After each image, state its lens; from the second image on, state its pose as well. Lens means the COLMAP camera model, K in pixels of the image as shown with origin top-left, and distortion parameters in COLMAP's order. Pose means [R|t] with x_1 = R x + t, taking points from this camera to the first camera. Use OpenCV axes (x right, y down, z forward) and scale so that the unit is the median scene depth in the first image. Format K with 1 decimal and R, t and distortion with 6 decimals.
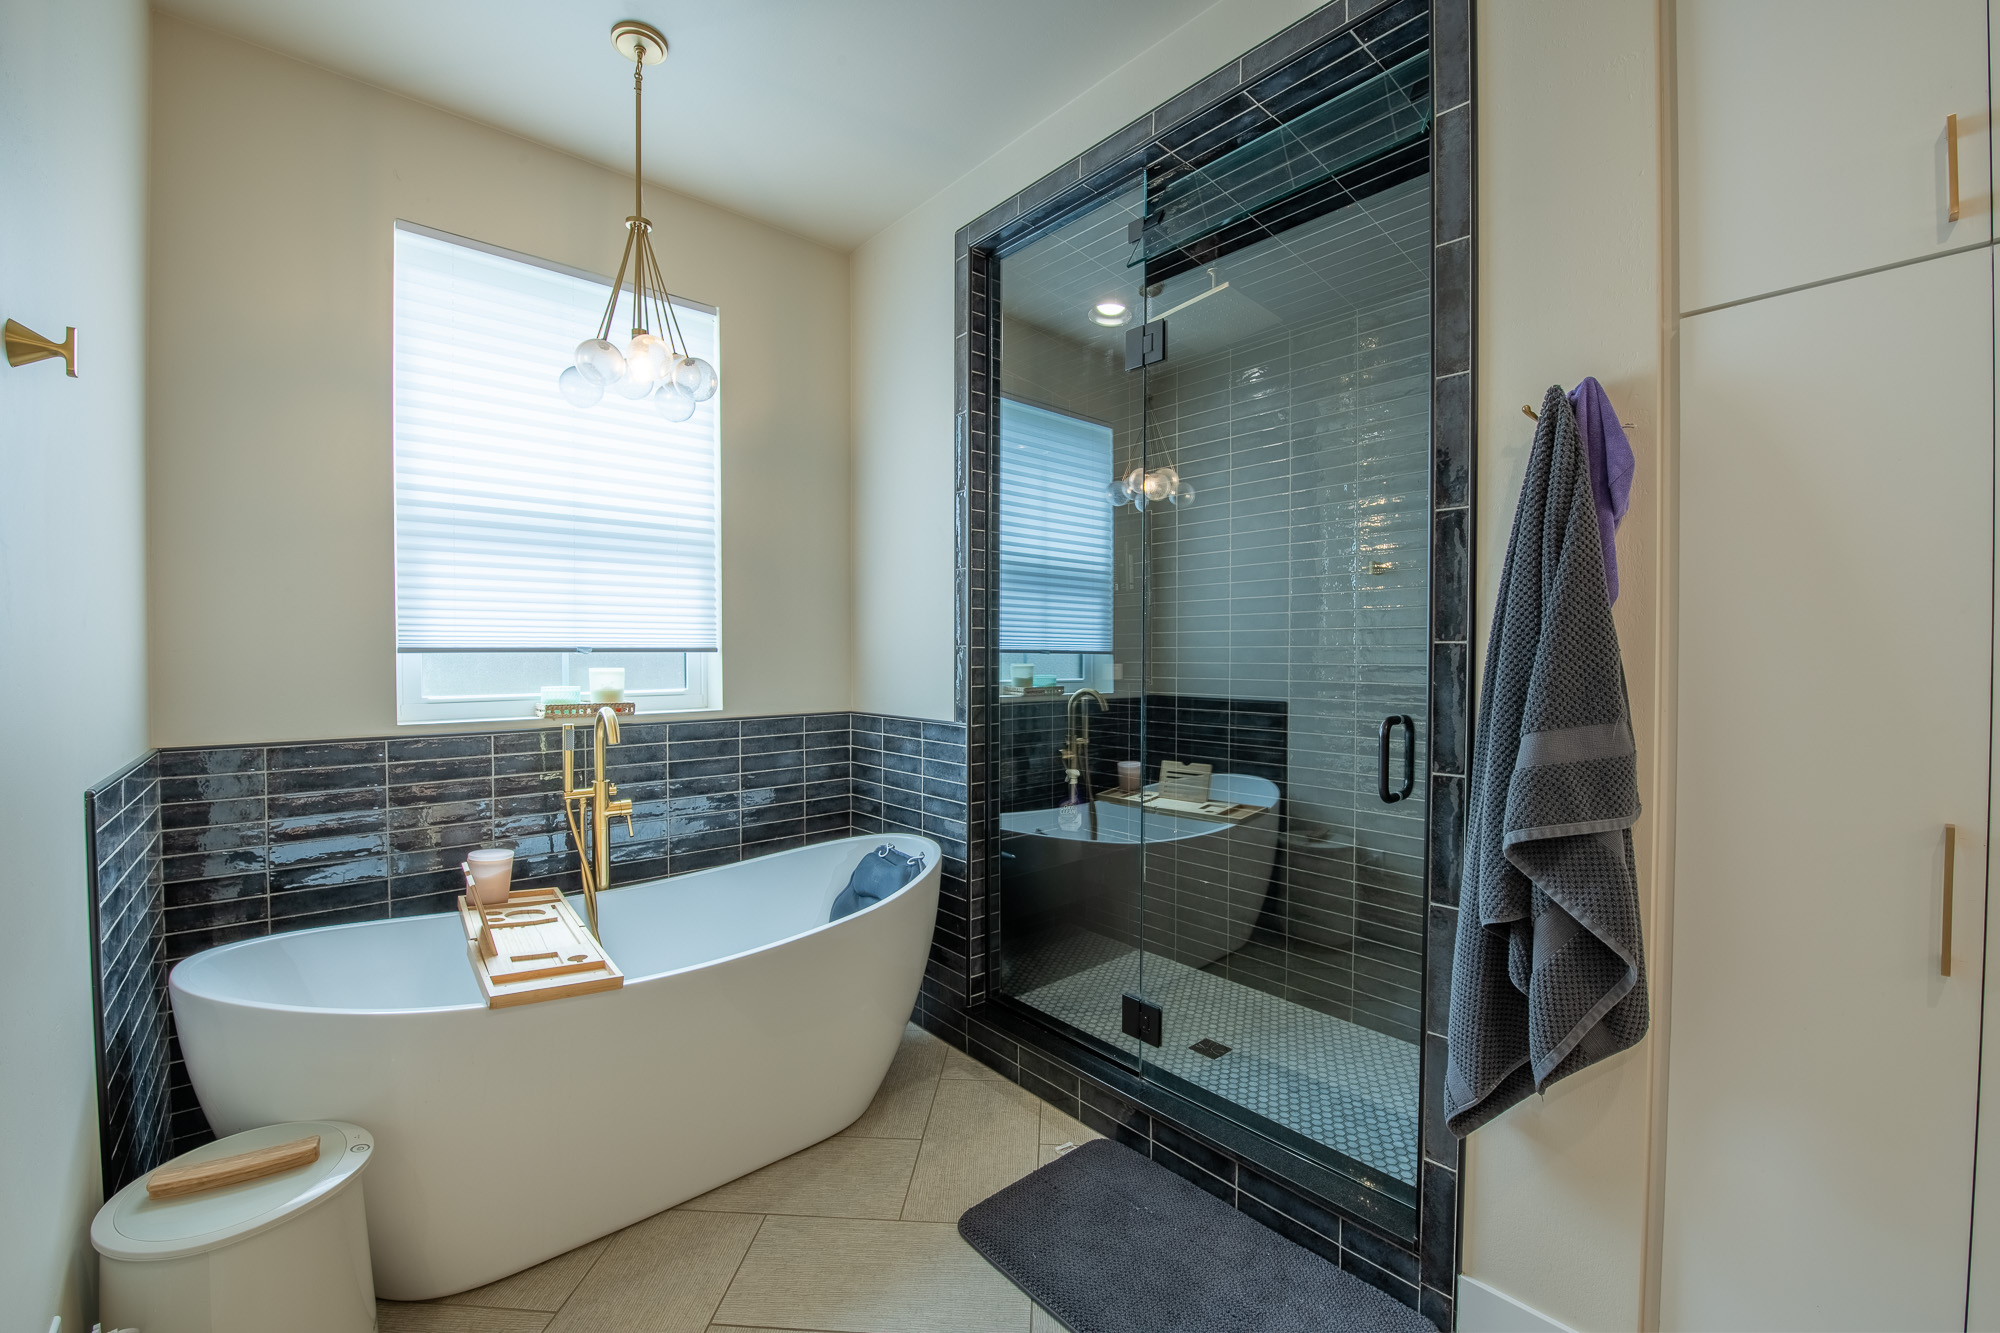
lens RADIAL K [[809.6, 0, 1011.7], [0, 809.6, 667.8], [0, 0, 1]] dist [-0.016060, -0.000262]
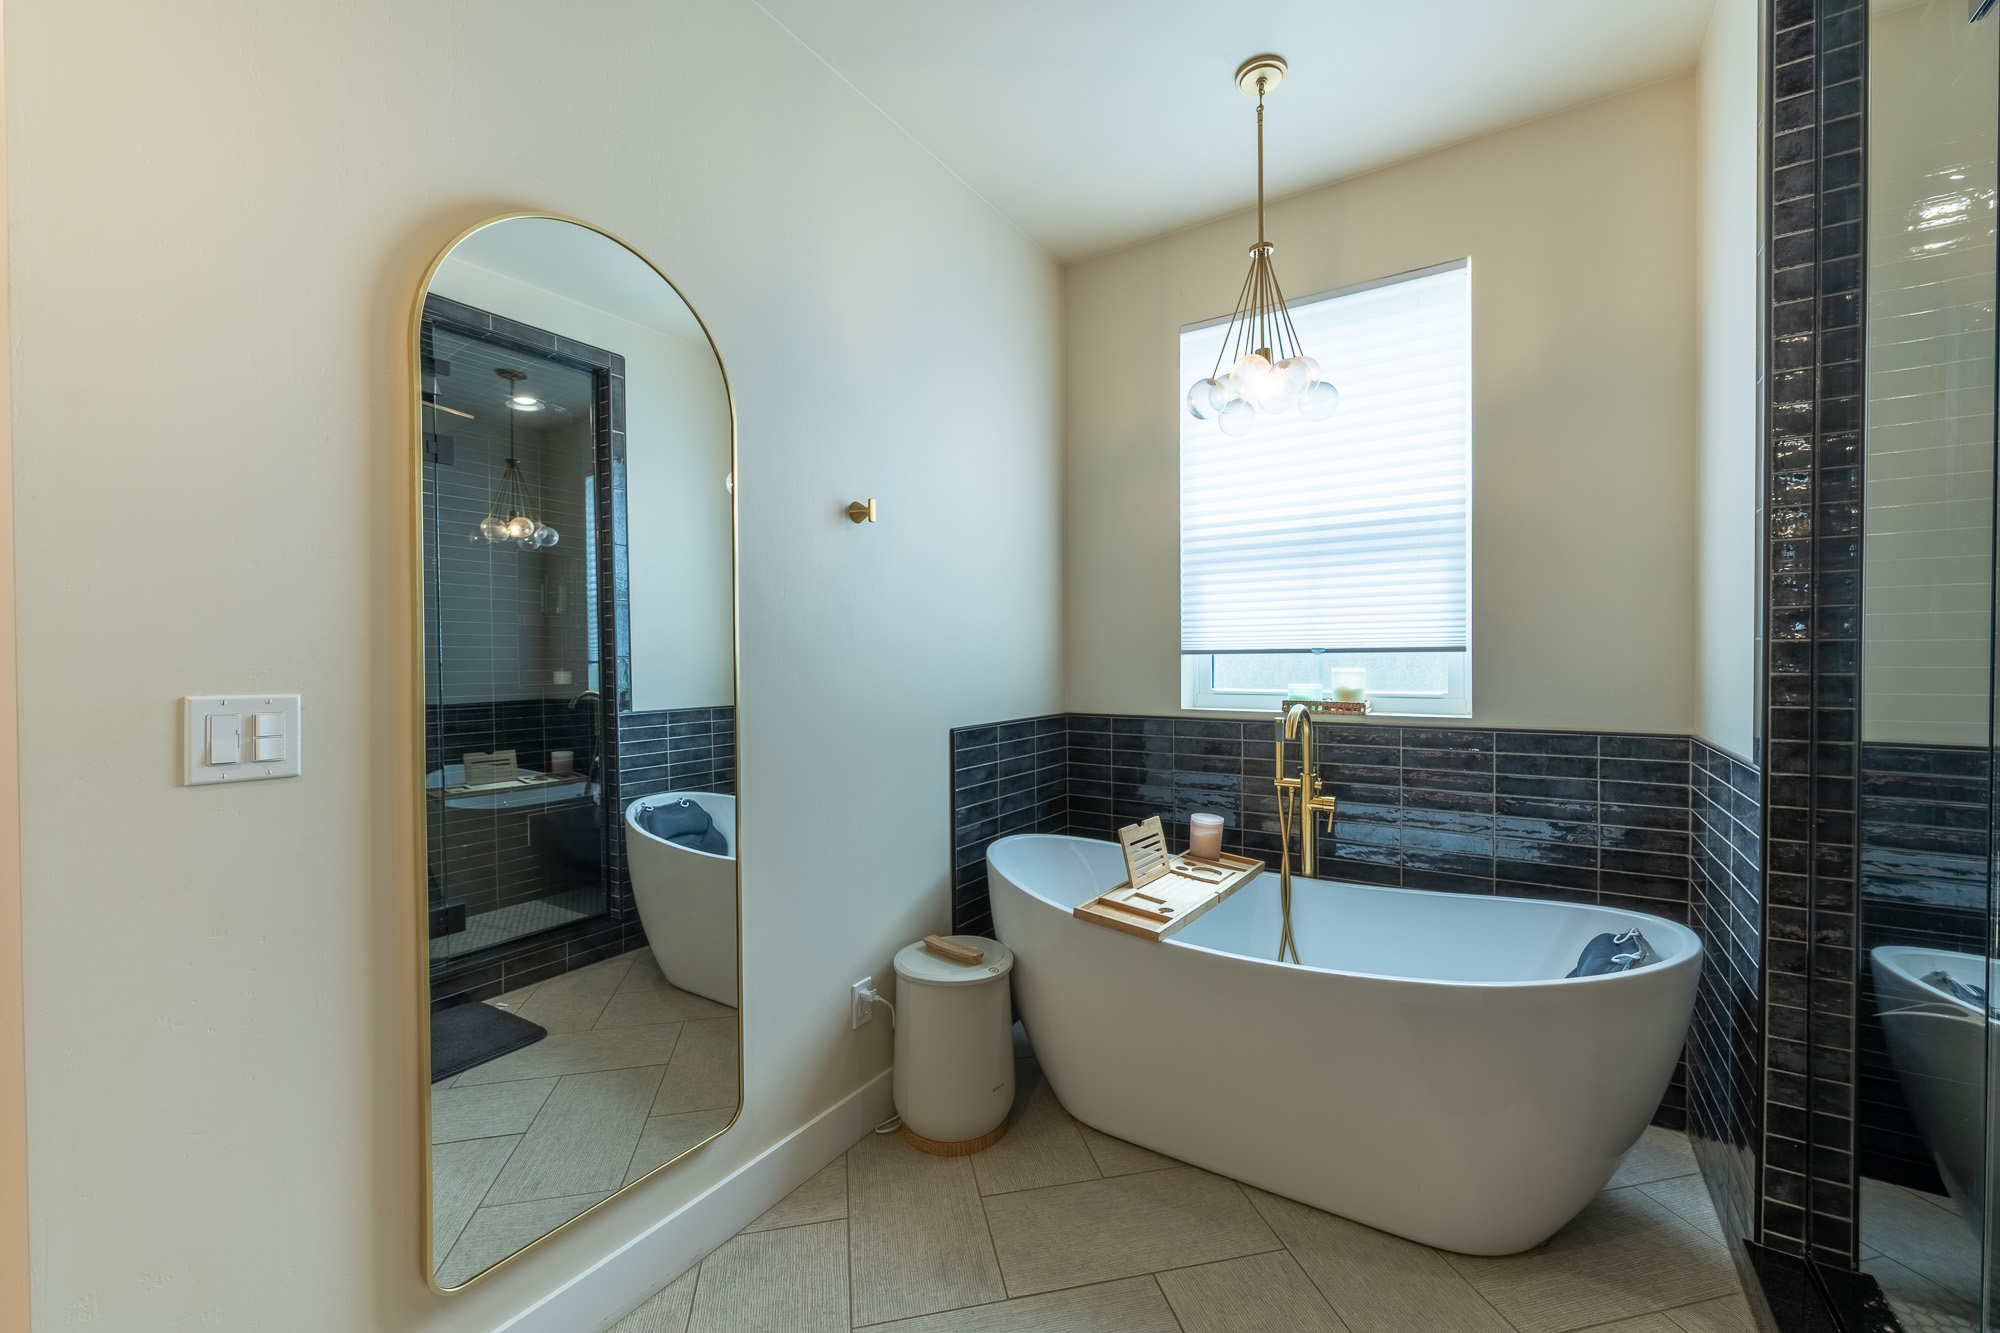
lens RADIAL K [[795.4, 0, 1003.6], [0, 795.4, 668.0], [0, 0, 1]] dist [0.008606, -0.005754]
pose [[0.268373, 0.011281, -0.963249, 0.392203], [-0.010919, 0.999903, 0.008668, -0.004184], [0.963253, 0.008192, 0.268470, 0.331460]]
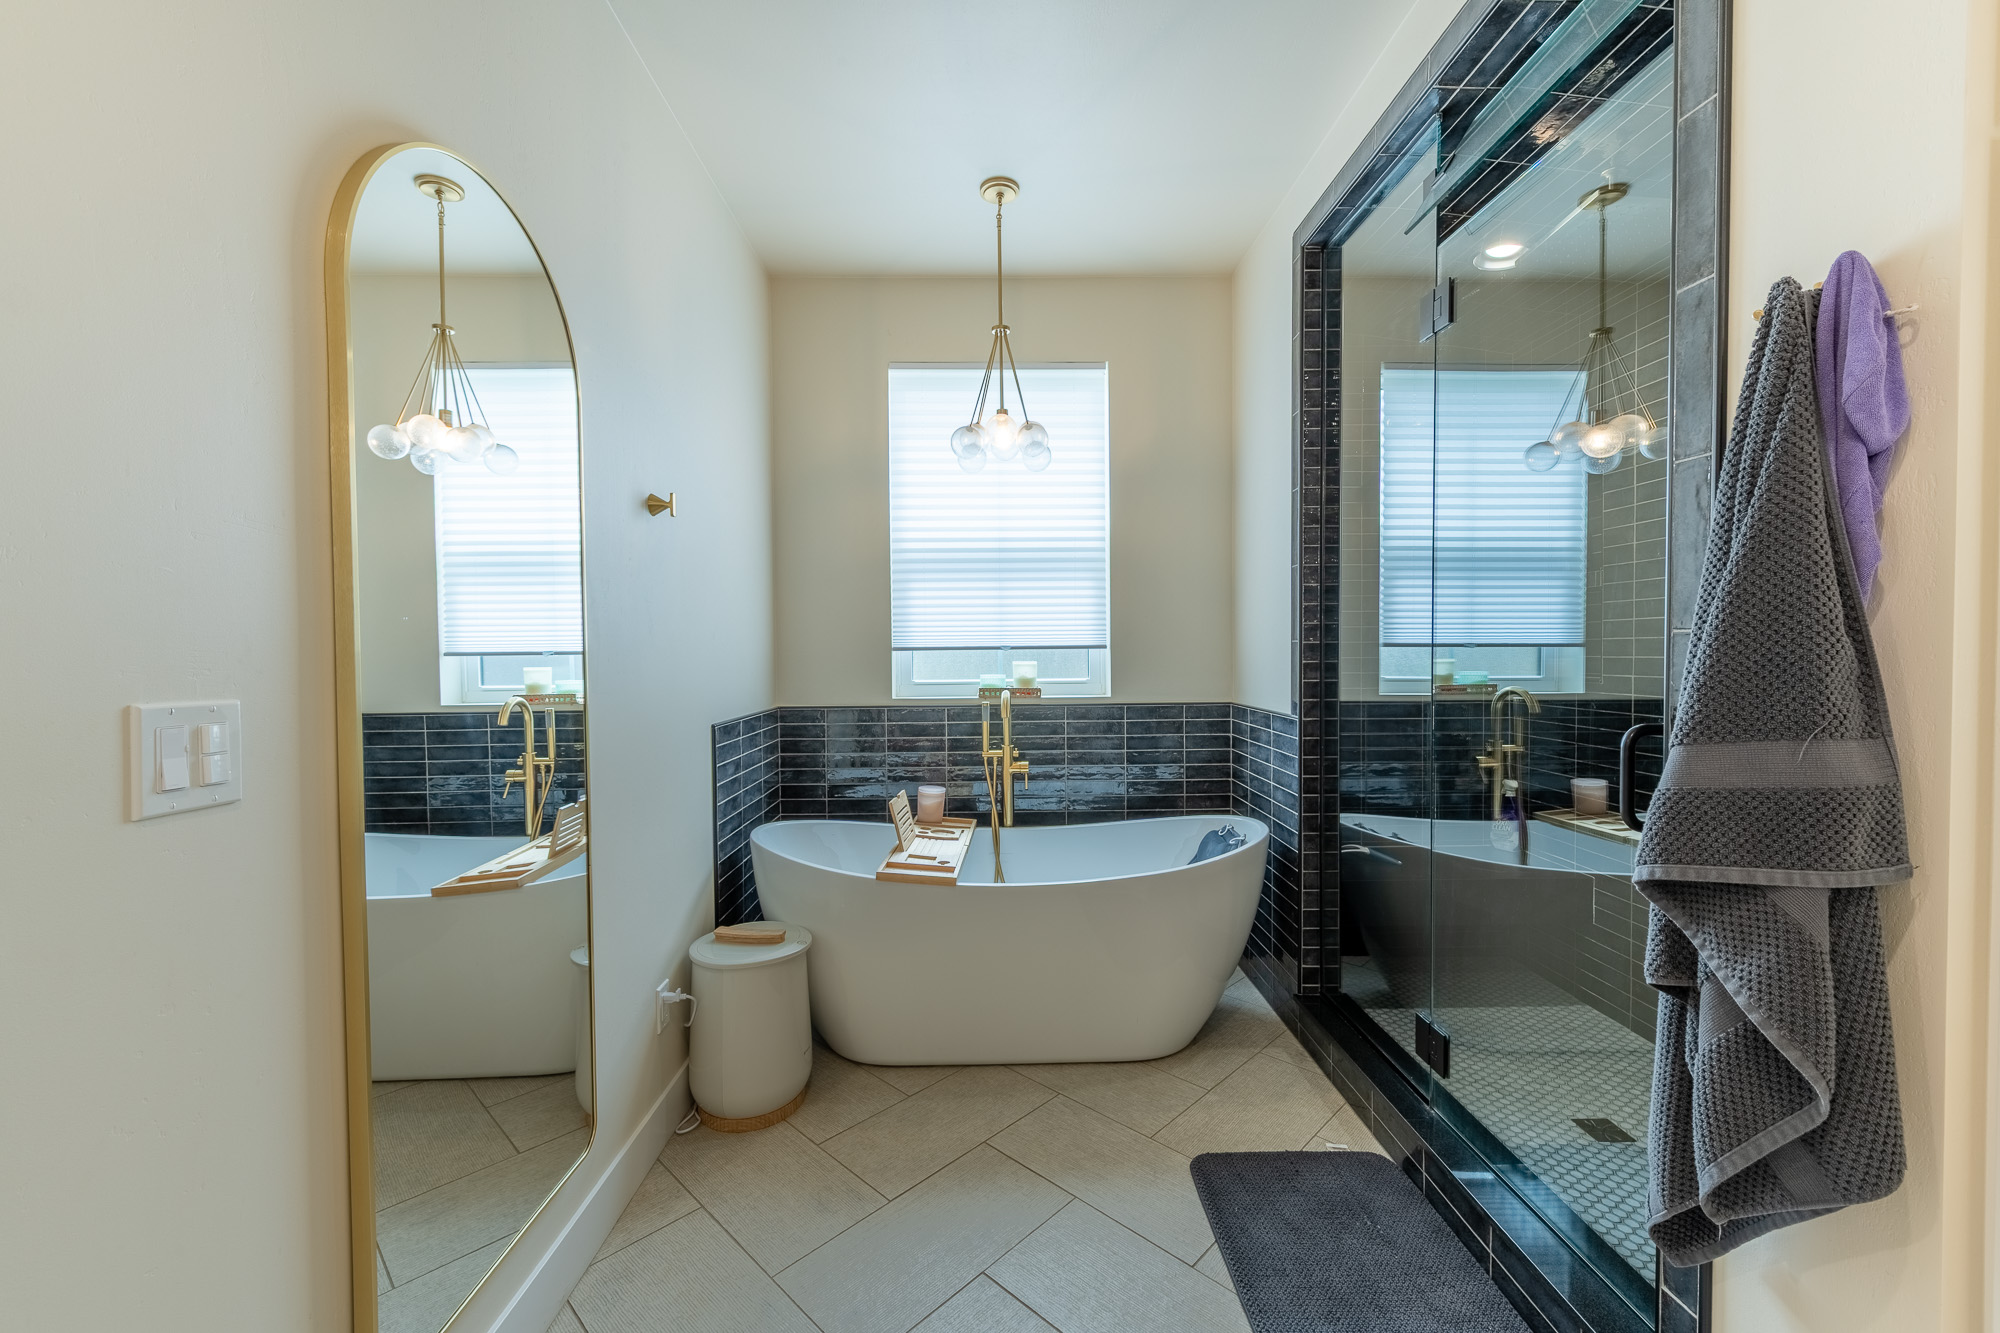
lens RADIAL K [[795.4, 0, 1003.6], [0, 795.4, 668.0], [0, 0, 1]] dist [0.008606, -0.005754]
pose [[0.760027, 0.007979, -0.649843, 0.342752], [-0.003914, 0.999963, 0.007700, 0.001195], [0.649880, -0.003309, 0.760029, -0.007875]]
